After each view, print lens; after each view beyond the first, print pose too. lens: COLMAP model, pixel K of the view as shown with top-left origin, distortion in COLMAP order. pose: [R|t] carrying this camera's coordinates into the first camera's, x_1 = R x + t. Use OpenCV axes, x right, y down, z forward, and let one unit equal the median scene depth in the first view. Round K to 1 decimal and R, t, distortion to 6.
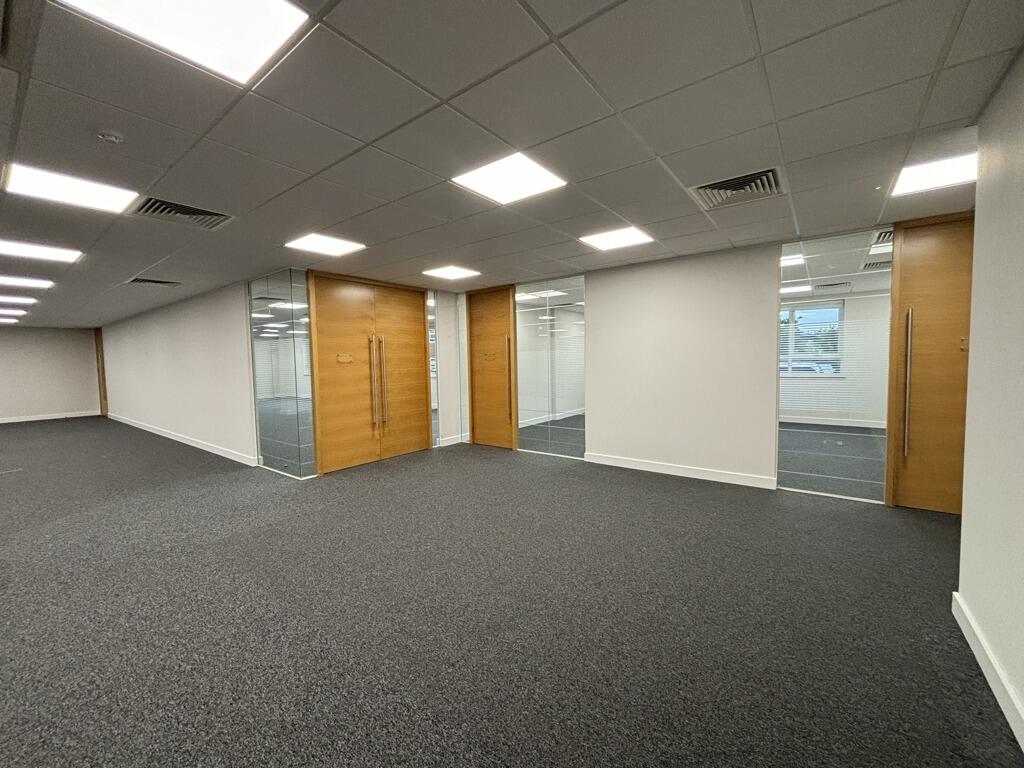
lens RADIAL K [[413.4, 0, 512.5], [0, 413.4, 378.0], [0, 0, 1]] dist [0.003765, -0.001320]
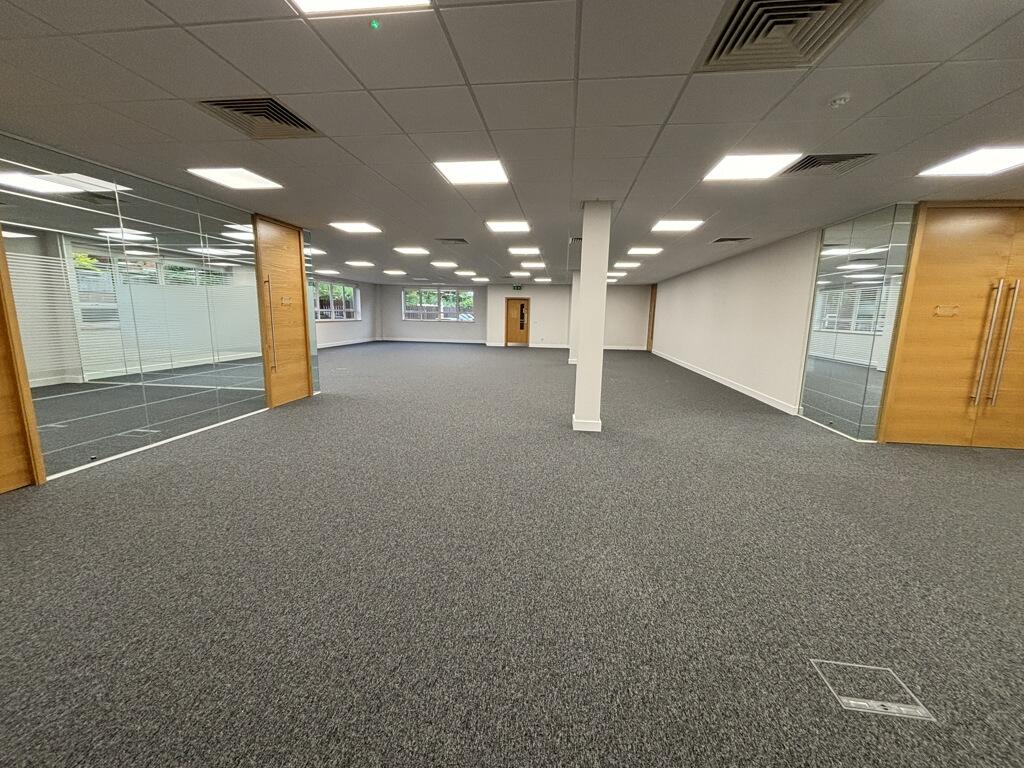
lens RADIAL K [[413.4, 0, 511.6], [0, 413.4, 381.8], [0, 0, 1]] dist [0.003765, -0.001320]
pose [[0.501031, 0.169307, -0.848707, -0.117999], [-0.066585, 0.985312, 0.157250, 0.016995], [0.862864, -0.022275, 0.504945, -0.120806]]
